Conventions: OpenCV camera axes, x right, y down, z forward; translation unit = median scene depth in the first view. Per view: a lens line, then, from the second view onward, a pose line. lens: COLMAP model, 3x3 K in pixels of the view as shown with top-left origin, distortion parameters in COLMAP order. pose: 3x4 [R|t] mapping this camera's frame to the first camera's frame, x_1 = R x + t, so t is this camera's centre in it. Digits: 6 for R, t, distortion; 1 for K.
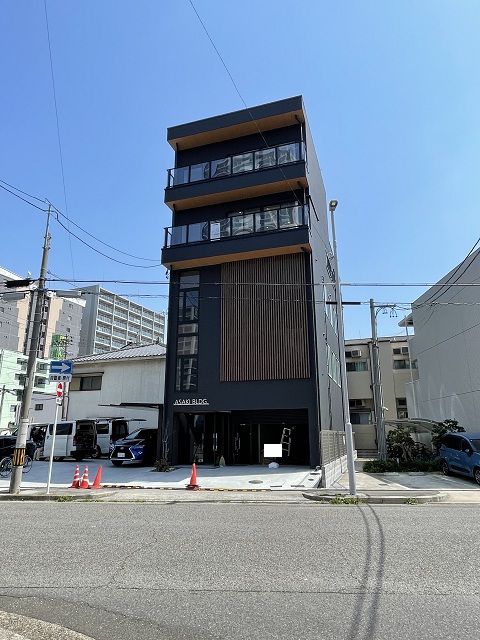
lens RADIAL K [[429.1, 0, 240.0], [0, 429.1, 320.0], [0, 0, 1]] dist [-0.003031, -0.000517]
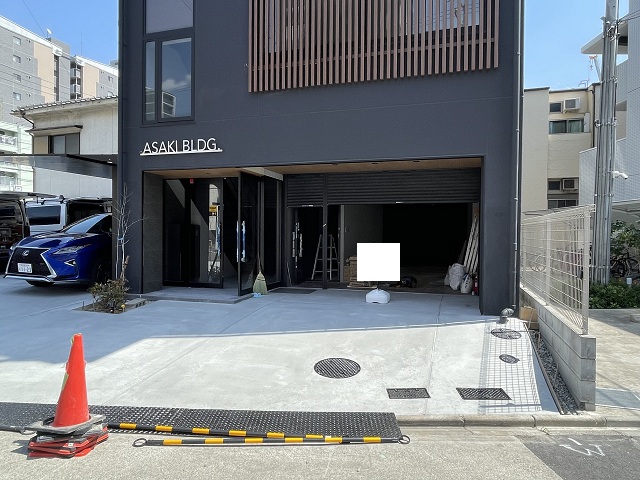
lens RADIAL K [[429.1, 0, 320.0], [0, 429.1, 240.0], [0, 0, 1]] dist [-0.003031, -0.000517]
pose [[0.999913, 0.010433, 0.008107, 0.016992], [-0.012257, 0.961590, 0.274215, 0.161327], [-0.004935, -0.274290, 0.961634, 0.577124]]
